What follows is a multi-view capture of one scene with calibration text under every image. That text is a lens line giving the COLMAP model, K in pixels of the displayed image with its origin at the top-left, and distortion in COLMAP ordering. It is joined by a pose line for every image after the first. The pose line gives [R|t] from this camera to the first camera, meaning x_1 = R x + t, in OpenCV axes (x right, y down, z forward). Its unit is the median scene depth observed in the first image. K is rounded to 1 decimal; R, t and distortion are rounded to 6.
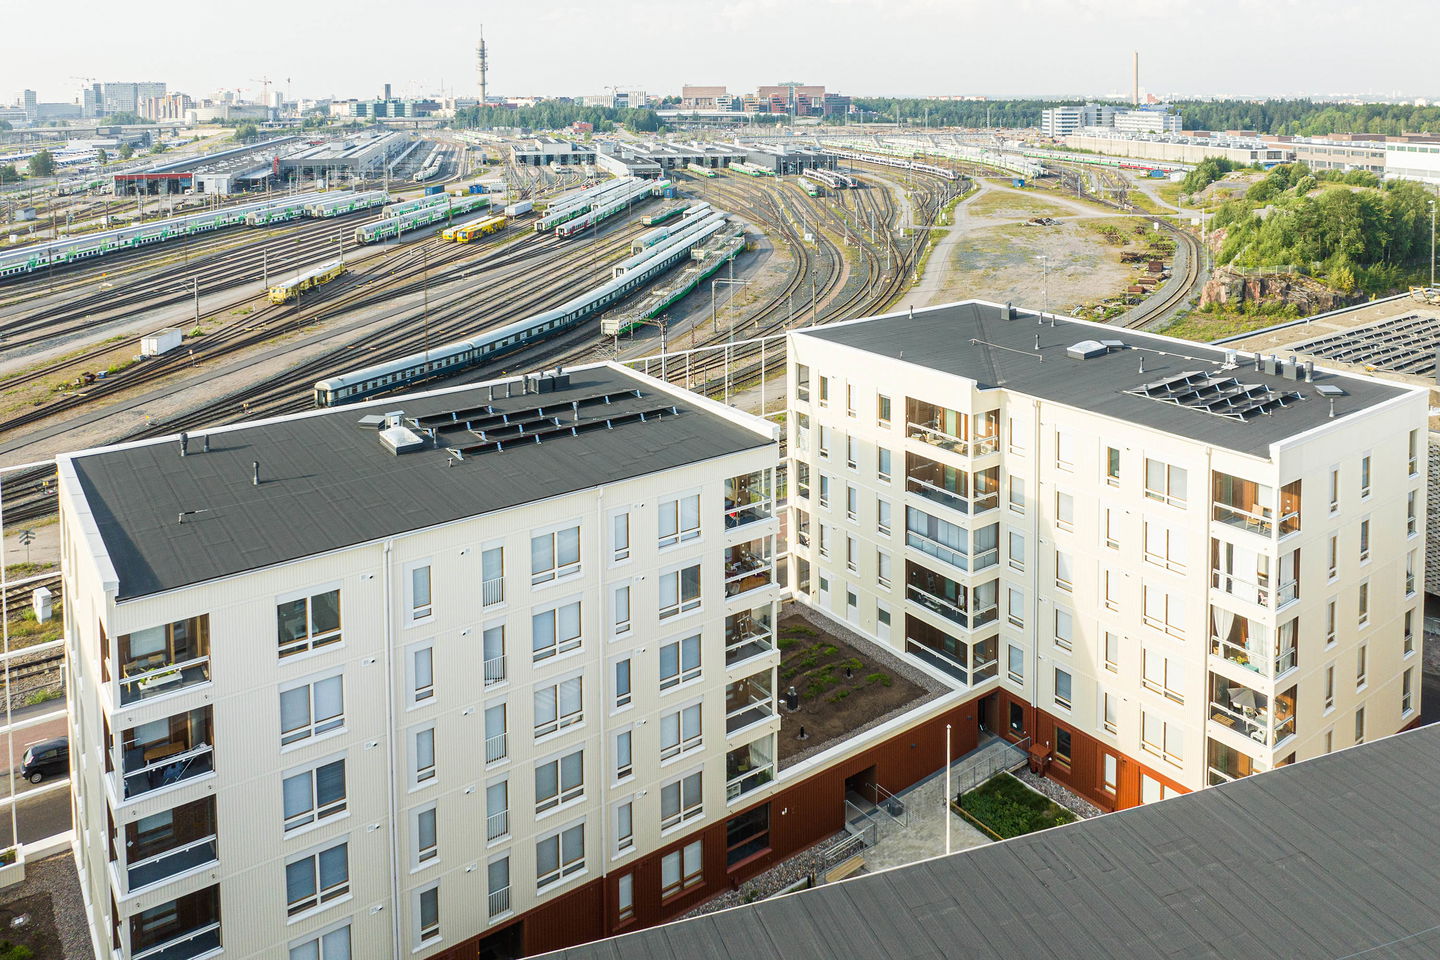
lens RADIAL K [[1117.5, 0, 708.5], [0, 1117.5, 479.2], [0, 0, 1]] dist [-0.033808, -0.009748]
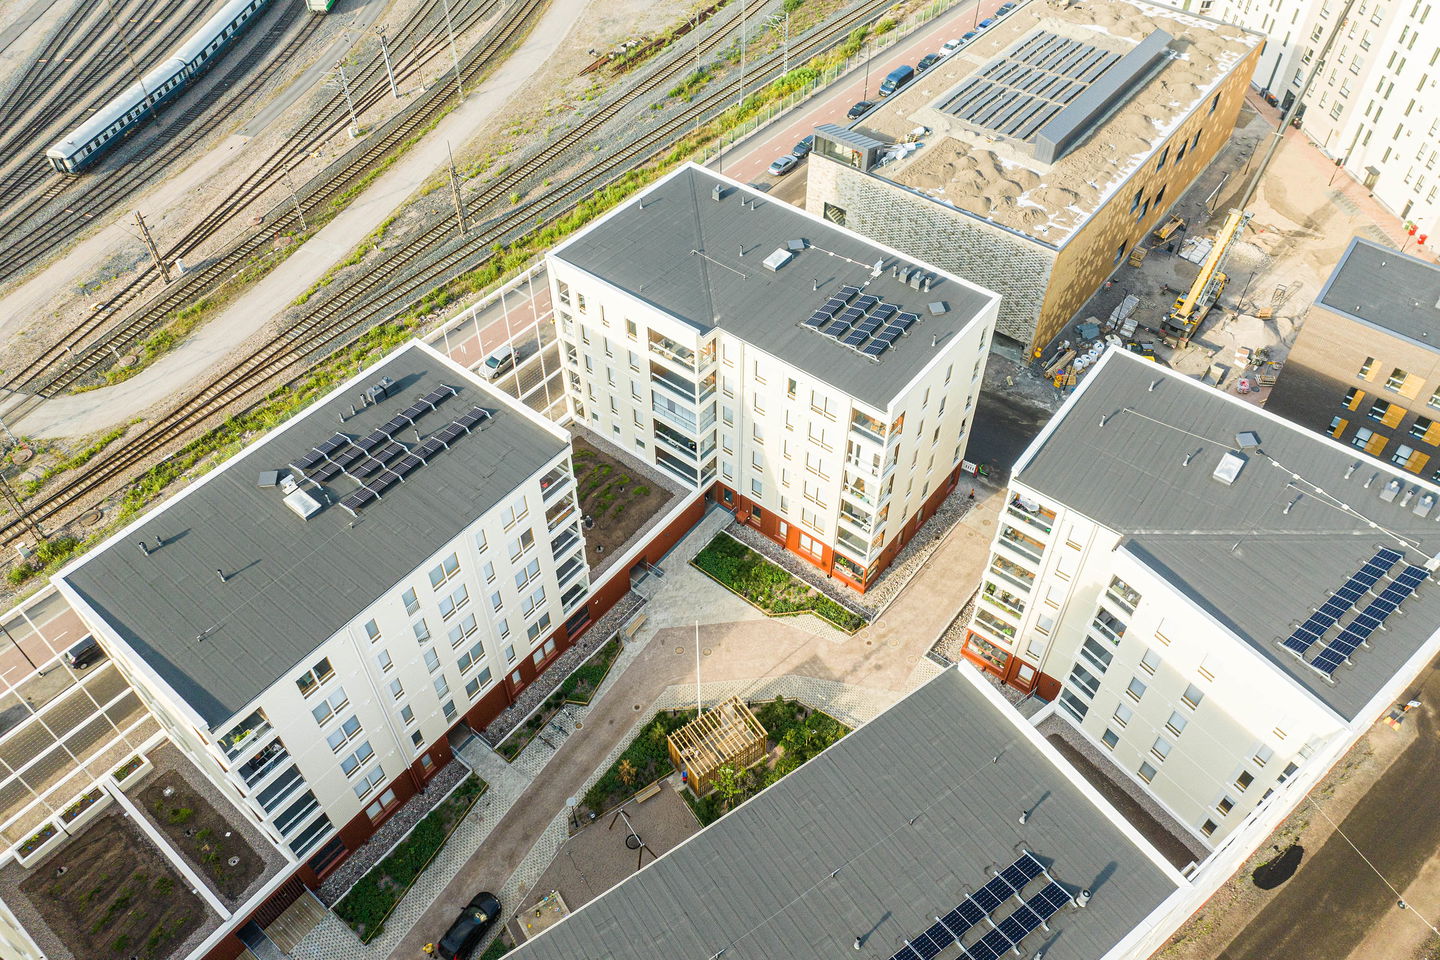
lens RADIAL K [[1060.6, 0, 725.2], [0, 1060.6, 484.9], [0, 0, 1]] dist [-0.037131, -0.006590]
pose [[0.957206, -0.202668, 0.206597, -0.037343], [0.003108, 0.721019, 0.692909, -0.868673], [-0.289390, -0.662614, 0.690793, -0.033287]]
